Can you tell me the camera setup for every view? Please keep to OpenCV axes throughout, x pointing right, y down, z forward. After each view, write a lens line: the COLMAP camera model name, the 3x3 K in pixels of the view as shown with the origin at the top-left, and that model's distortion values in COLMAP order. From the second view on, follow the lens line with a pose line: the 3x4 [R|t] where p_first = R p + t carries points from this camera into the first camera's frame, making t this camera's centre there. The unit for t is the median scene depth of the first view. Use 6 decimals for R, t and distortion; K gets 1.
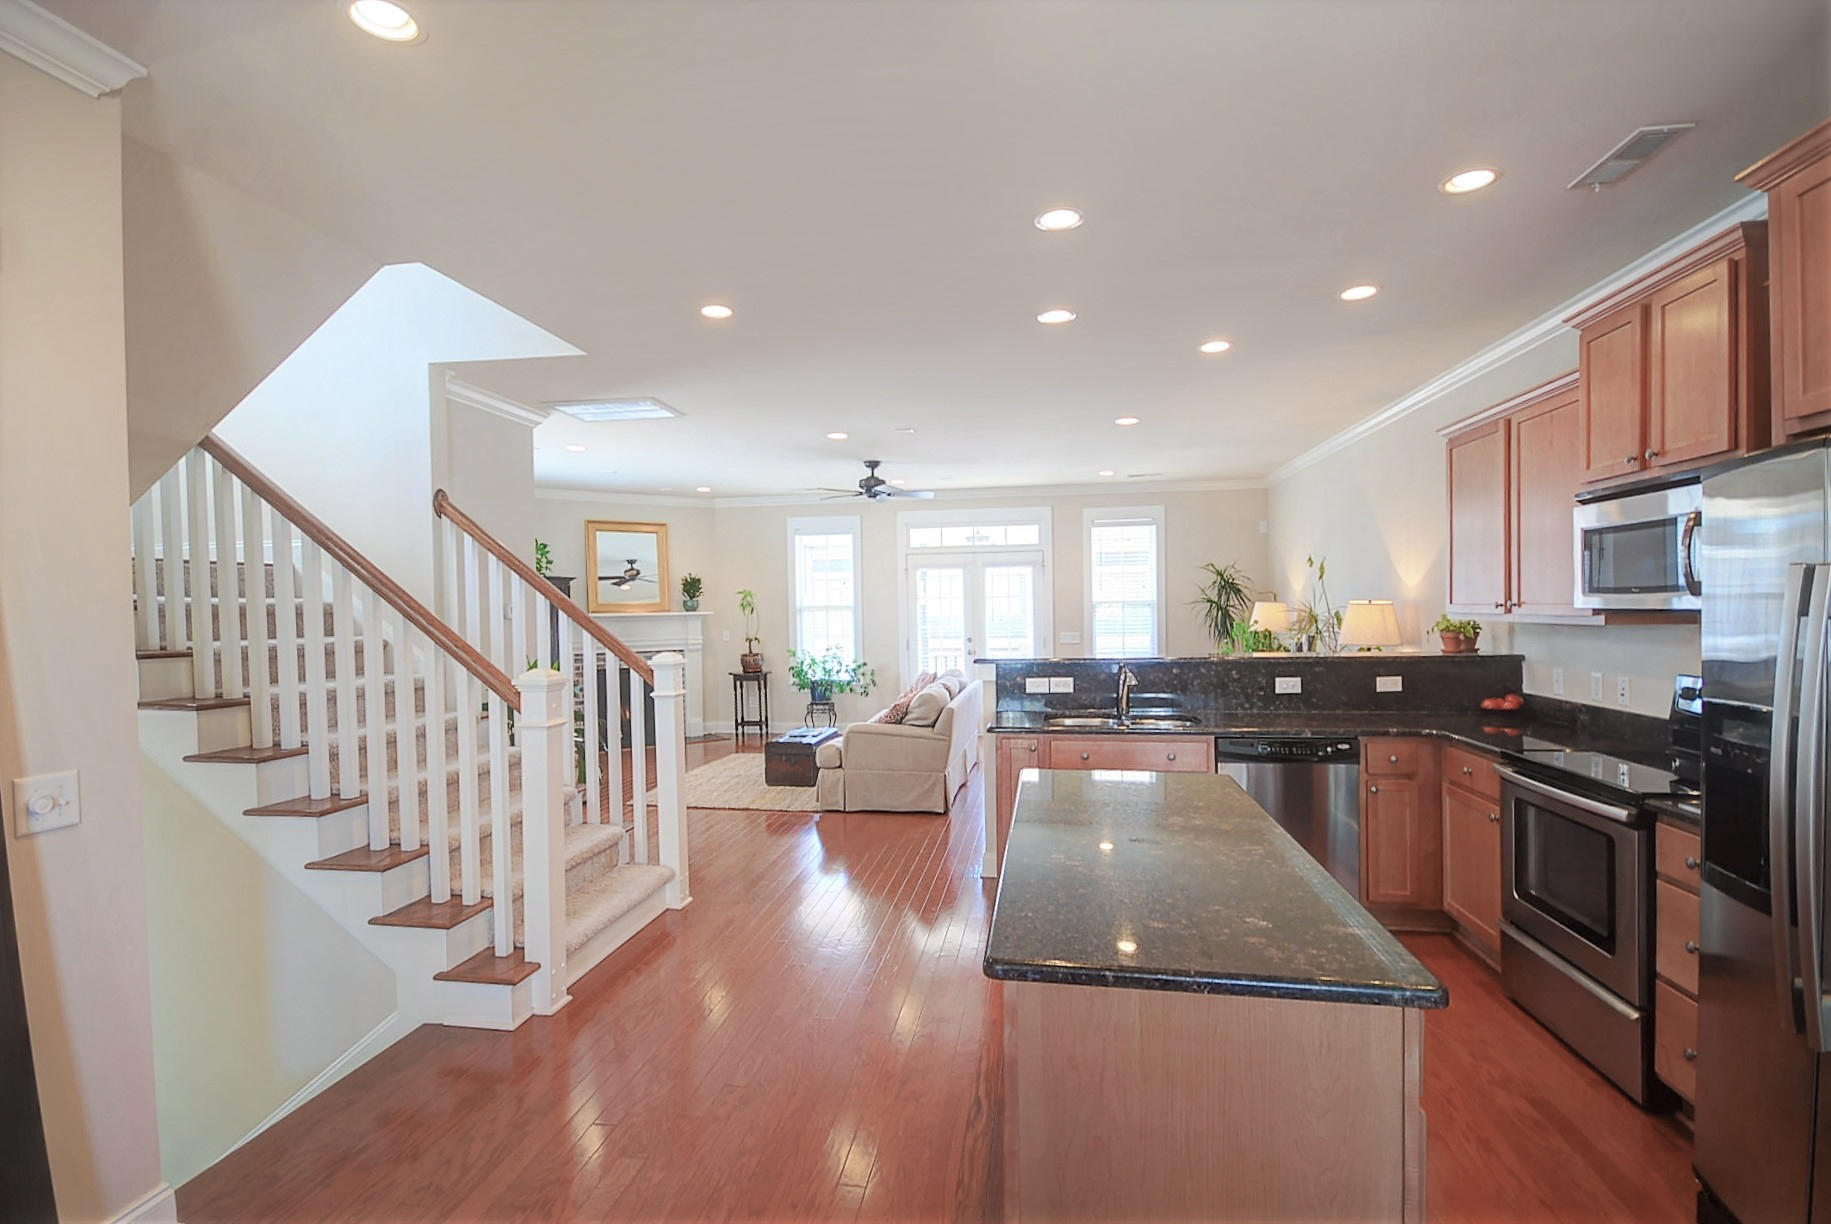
lens RADIAL K [[843.9, 0, 915.5], [0, 843.9, 623.0], [0, 0, 1]] dist [-0.001415, 0.000252]
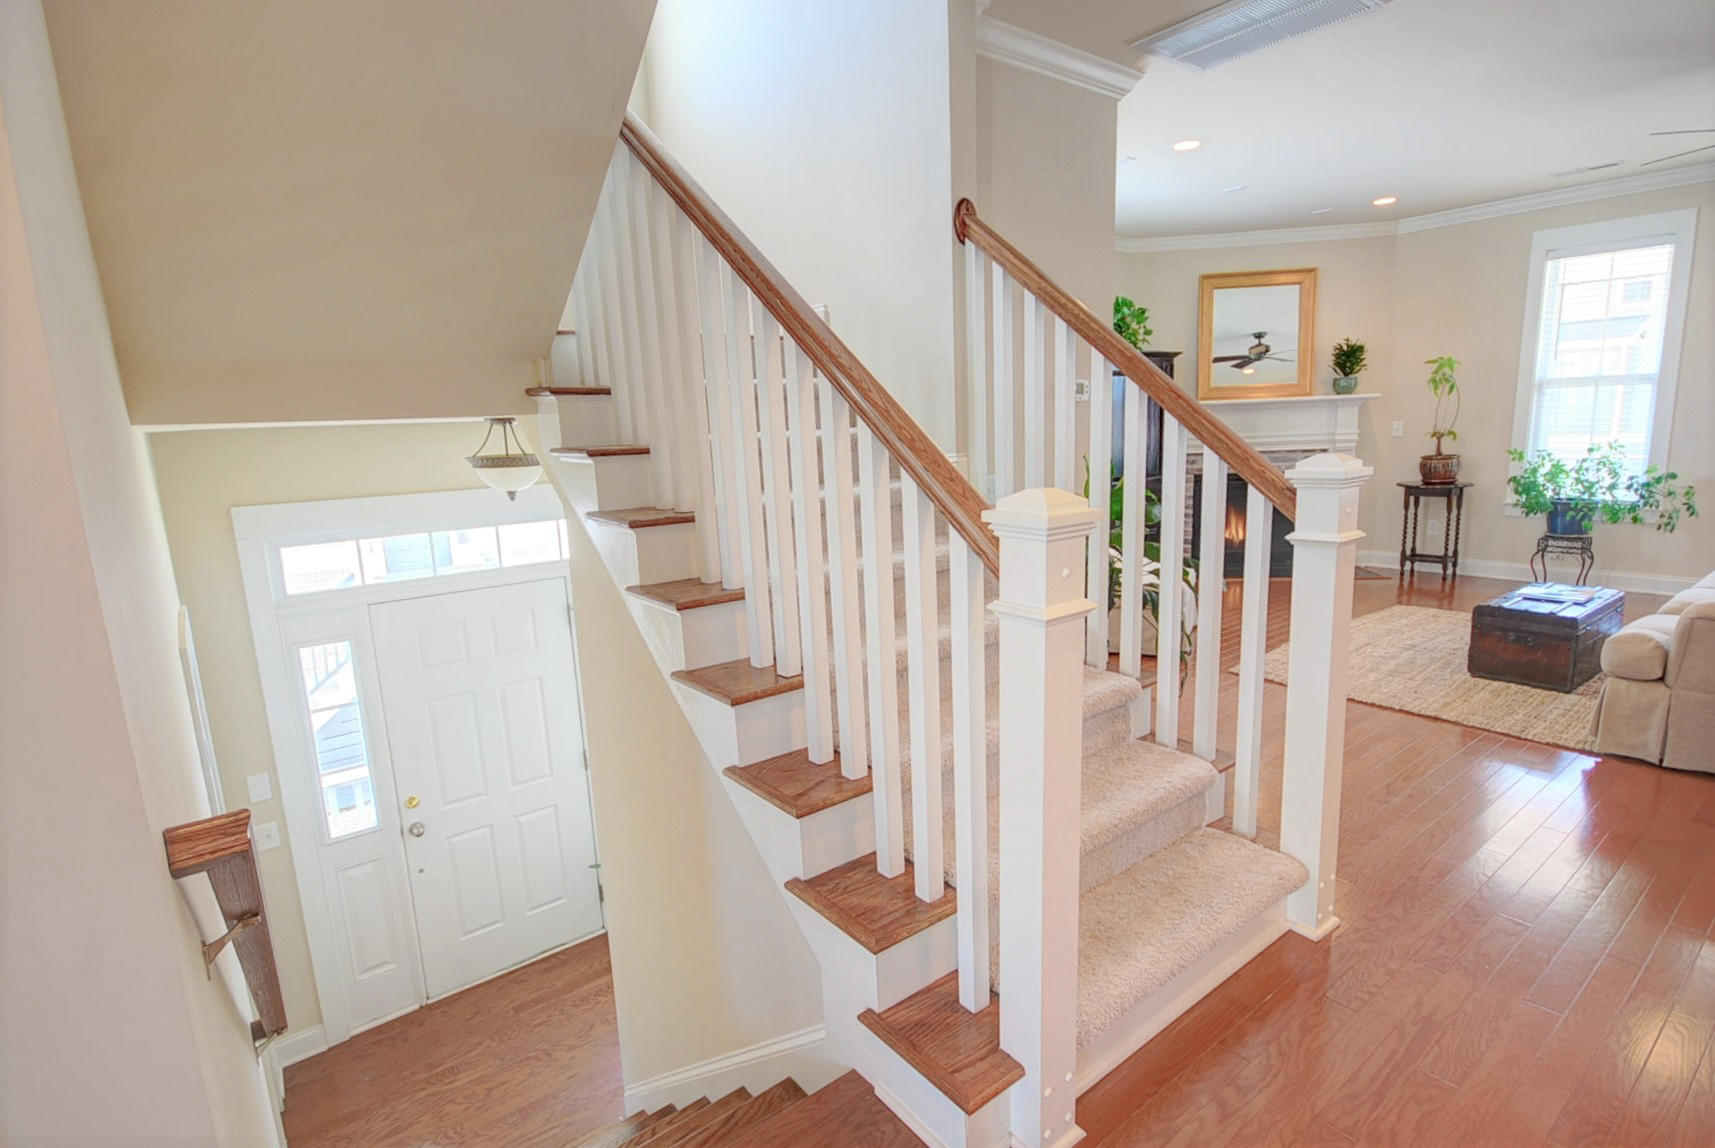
lens RADIAL K [[838.9, 0, 859.6], [0, 838.9, 585.0], [0, 0, 1]] dist [0.034299, -0.025400]
pose [[0.729247, 0.114028, -0.674682, -0.106752], [0.016170, 0.982869, 0.183593, 0.010677], [0.684059, -0.144795, 0.714911, 0.314992]]
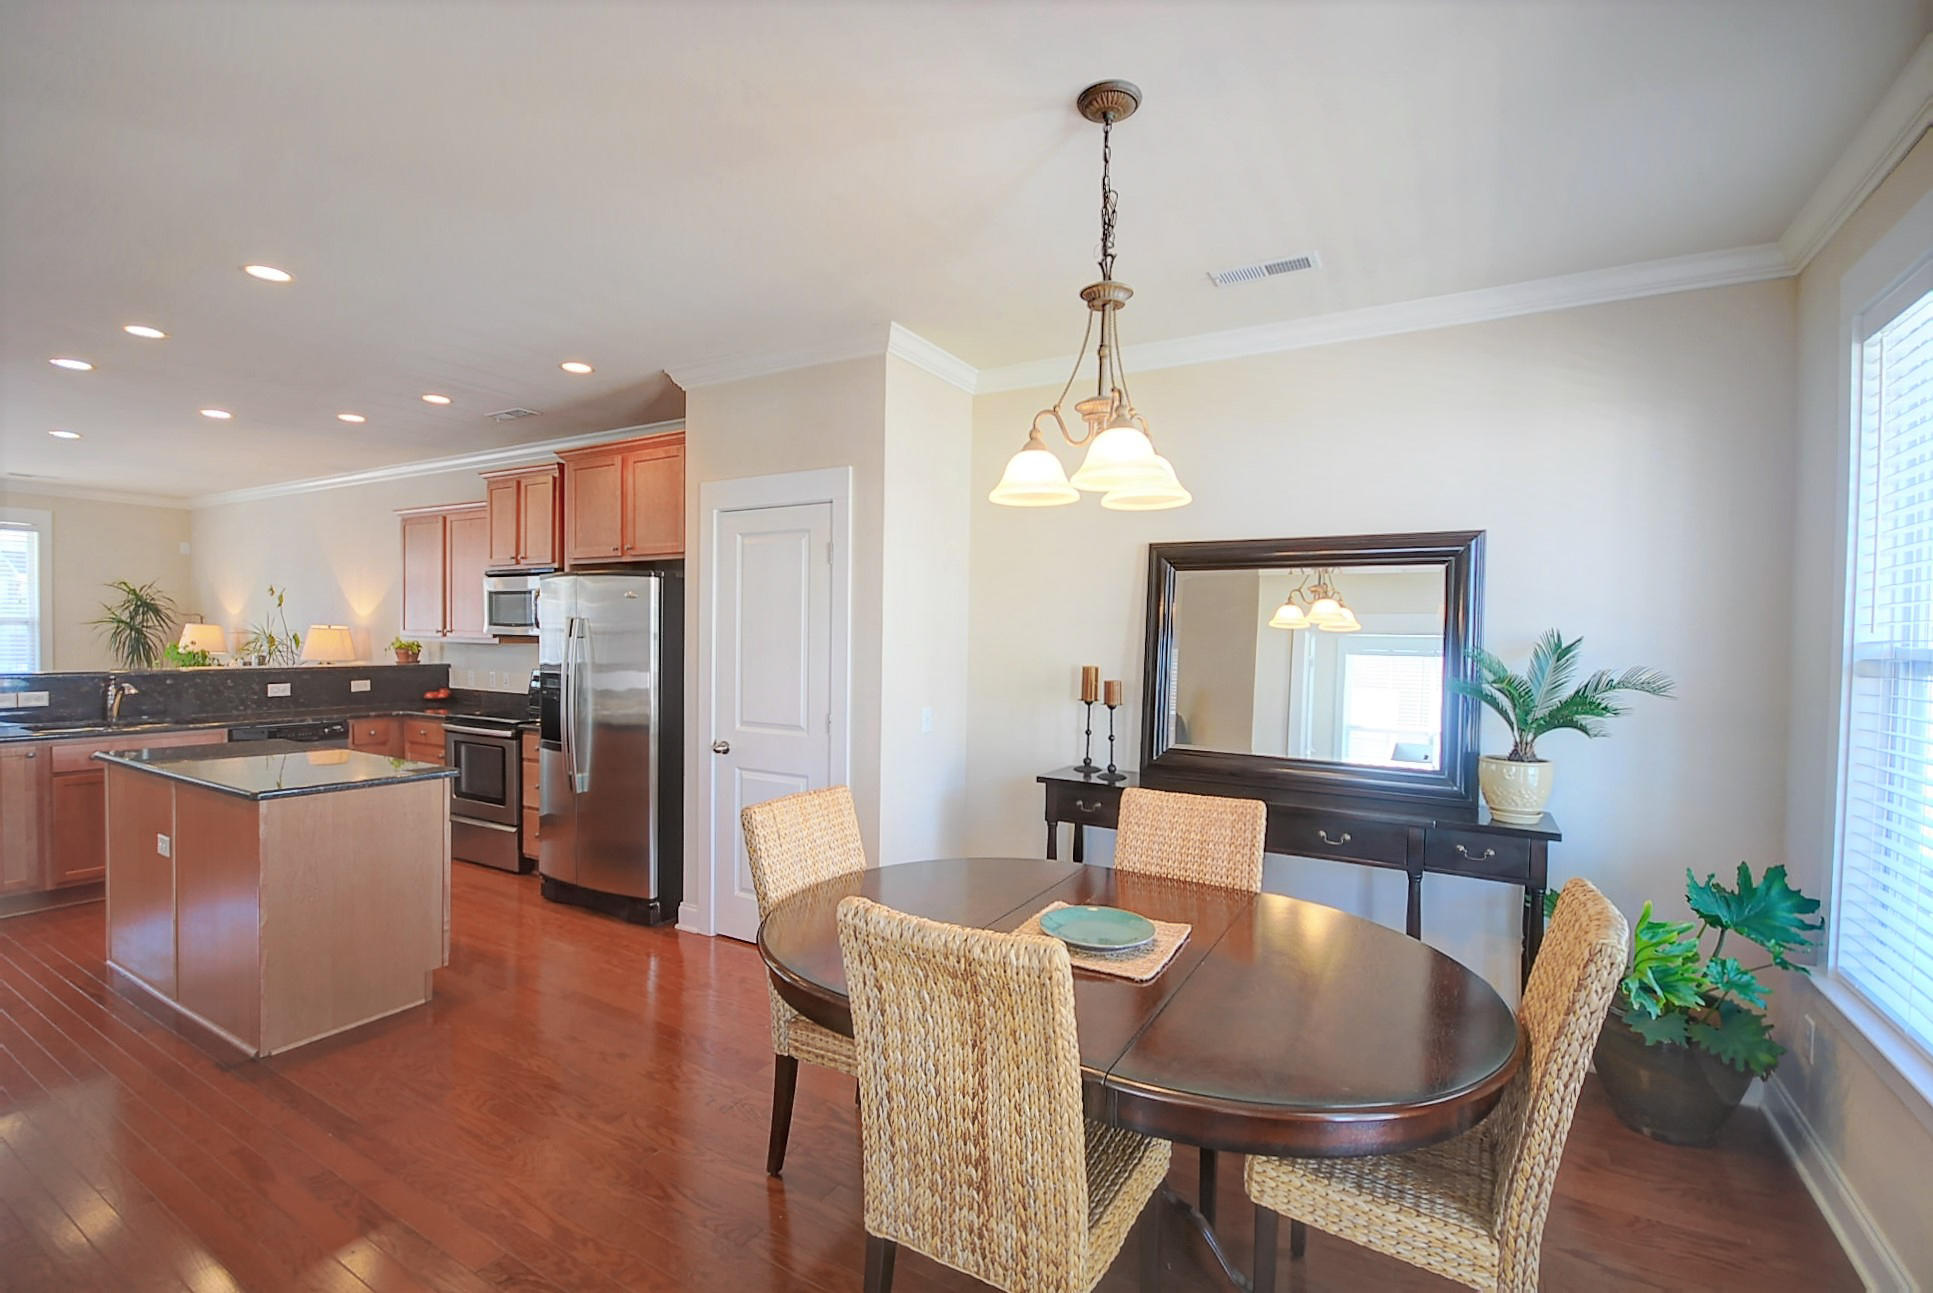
lens RADIAL K [[844.8, 0, 960.1], [0, 844.8, 657.1], [0, 0, 1]] dist [0.000893, -0.006895]
pose [[0.359006, -0.003219, 0.933330, -0.279085], [-0.002559, 0.999987, 0.004433, 0.011505], [-0.933332, -0.003980, 0.358993, -0.310393]]
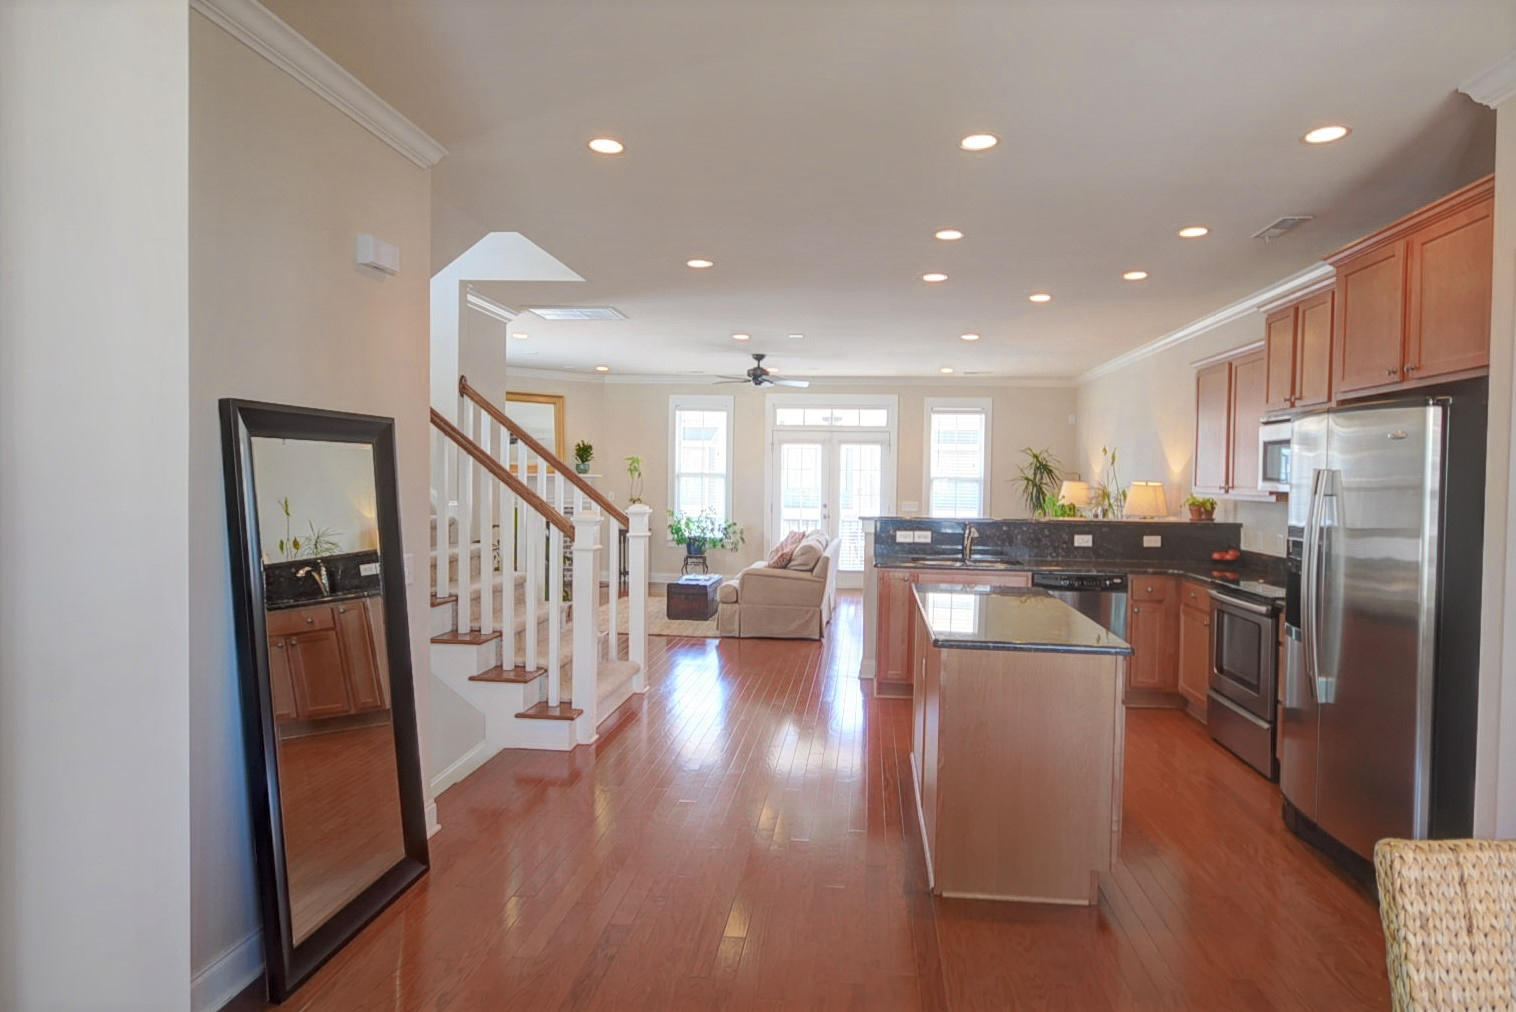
lens RADIAL K [[840.6, 0, 805.3], [0, 840.6, 497.9], [0, 0, 1]] dist [-0.002225, -0.001326]
pose [[0.996061, 0.029772, 0.083527, -0.099111], [-0.030233, 0.999534, 0.004258, 0.007956], [-0.083361, -0.006766, 0.996496, -0.255244]]
